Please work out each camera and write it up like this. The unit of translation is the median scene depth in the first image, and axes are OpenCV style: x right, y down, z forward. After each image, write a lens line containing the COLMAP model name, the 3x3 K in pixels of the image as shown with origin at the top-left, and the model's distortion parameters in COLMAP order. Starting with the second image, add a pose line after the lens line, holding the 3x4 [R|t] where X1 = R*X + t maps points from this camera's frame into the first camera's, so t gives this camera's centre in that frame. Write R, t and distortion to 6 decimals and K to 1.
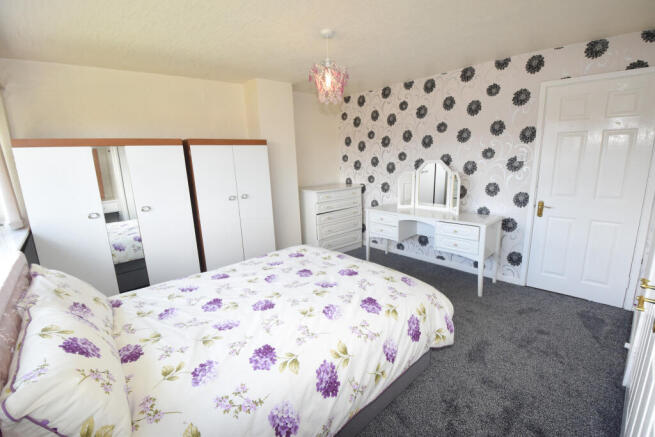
lens RADIAL K [[287.3, 0, 327.5], [0, 287.3, 218.5], [0, 0, 1]] dist [0.002851, -0.022555]
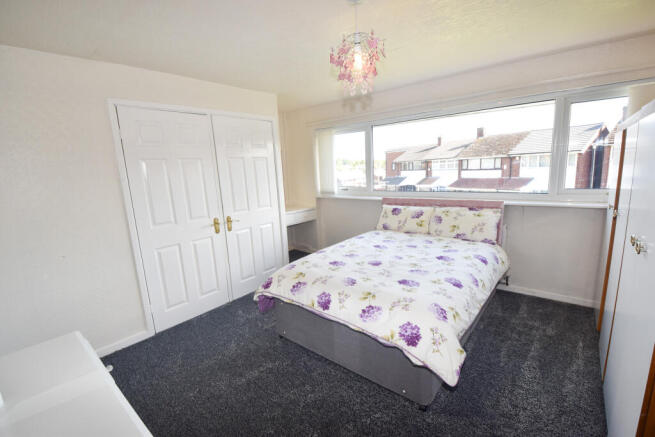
lens RADIAL K [[287.3, 0, 327.5], [0, 287.3, 218.5], [0, 0, 1]] dist [0.002851, -0.022555]
pose [[-0.984987, 0.111189, -0.132048, 0.235622], [0.052545, 0.921752, 0.384202, -0.420567], [0.164434, 0.371496, -0.913757, 1.901495]]
